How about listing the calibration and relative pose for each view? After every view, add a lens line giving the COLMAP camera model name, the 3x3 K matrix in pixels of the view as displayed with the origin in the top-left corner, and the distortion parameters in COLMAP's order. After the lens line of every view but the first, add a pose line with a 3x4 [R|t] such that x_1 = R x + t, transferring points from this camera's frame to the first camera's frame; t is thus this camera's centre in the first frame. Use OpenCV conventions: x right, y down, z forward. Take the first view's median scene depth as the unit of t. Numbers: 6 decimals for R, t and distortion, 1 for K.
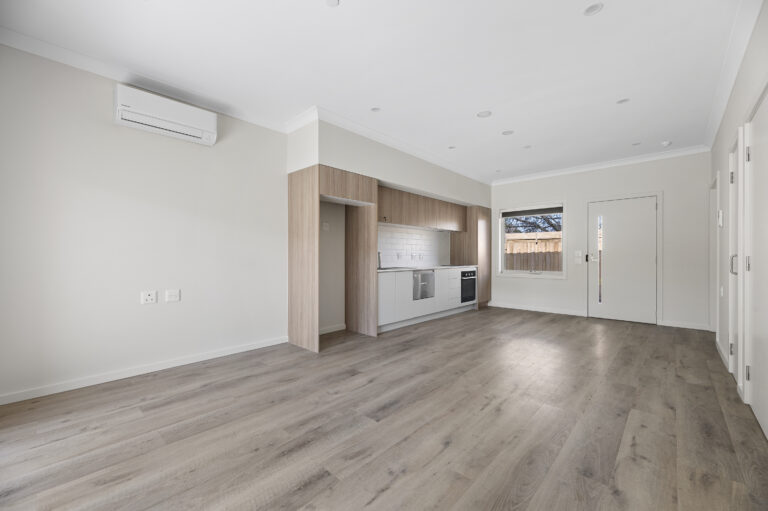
lens RADIAL K [[309.8, 0, 384.2], [0, 309.8, 258.9], [0, 0, 1]] dist [-0.000701, -0.000115]
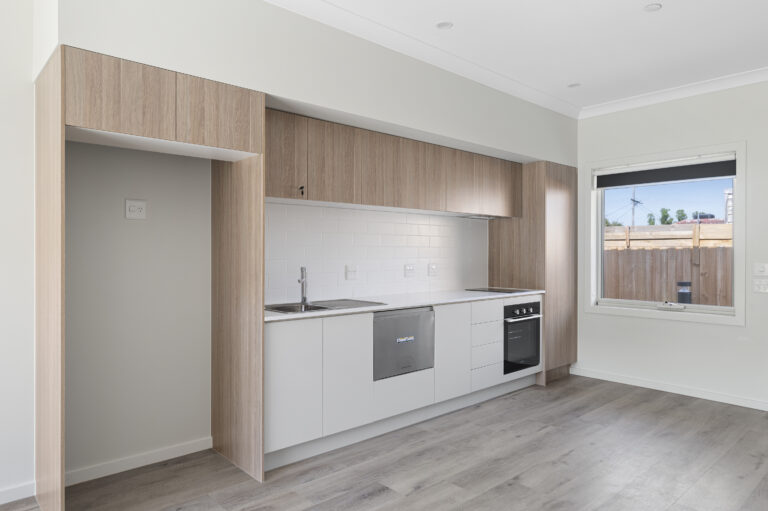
lens RADIAL K [[502.8, 0, 392.1], [0, 502.8, 256.1], [0, 0, 1]] dist [-0.007447, -0.000251]
pose [[0.997557, 0.000989, -0.069853, 0.146005], [-0.001186, 0.999995, -0.002769, -0.031969], [0.069850, 0.002845, 0.997553, 0.271070]]
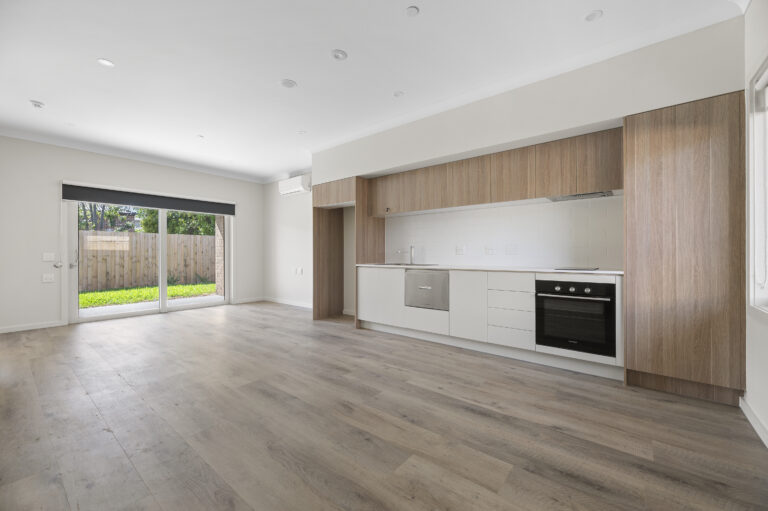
lens RADIAL K [[314.8, 0, 385.7], [0, 314.8, 252.9], [0, 0, 1]] dist [-0.000060, -0.000141]
pose [[0.070222, -0.002072, -0.997529, 0.782949], [-0.004981, 0.999985, -0.002428, 0.000673], [0.997519, 0.005139, 0.070210, 0.781713]]
